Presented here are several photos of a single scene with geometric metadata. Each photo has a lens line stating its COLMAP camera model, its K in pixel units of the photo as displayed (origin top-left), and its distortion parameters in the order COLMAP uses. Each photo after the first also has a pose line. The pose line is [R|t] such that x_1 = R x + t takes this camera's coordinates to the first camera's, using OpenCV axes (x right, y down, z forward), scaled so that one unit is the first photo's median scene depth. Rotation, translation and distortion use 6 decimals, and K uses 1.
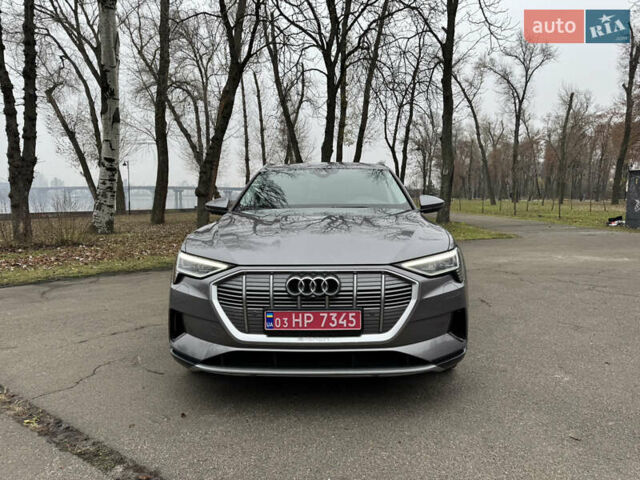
lens RADIAL K [[453.1, 0, 320.0], [0, 453.1, 240.0], [0, 0, 1]] dist [0.071497, -0.081945]
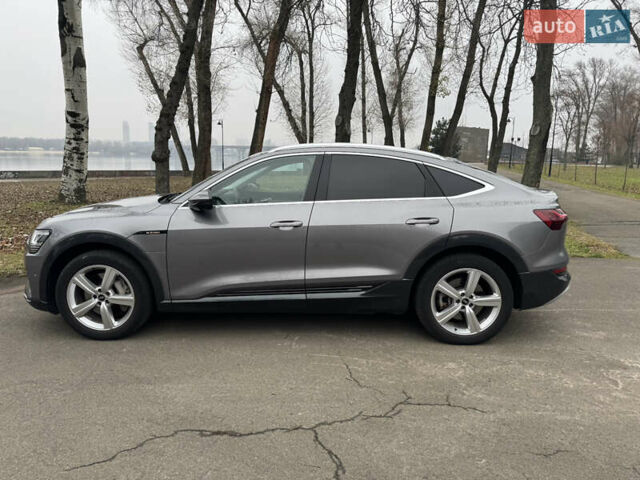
lens RADIAL K [[453.4, 0, 320.0], [0, 453.4, 240.0], [0, 0, 1]] dist [0.063319, -0.087959]
pose [[0.957516, 0.069176, -0.279962, 0.086419], [-0.045375, 0.994851, 0.090629, -0.018823], [0.284790, -0.074075, 0.955724, 0.136139]]
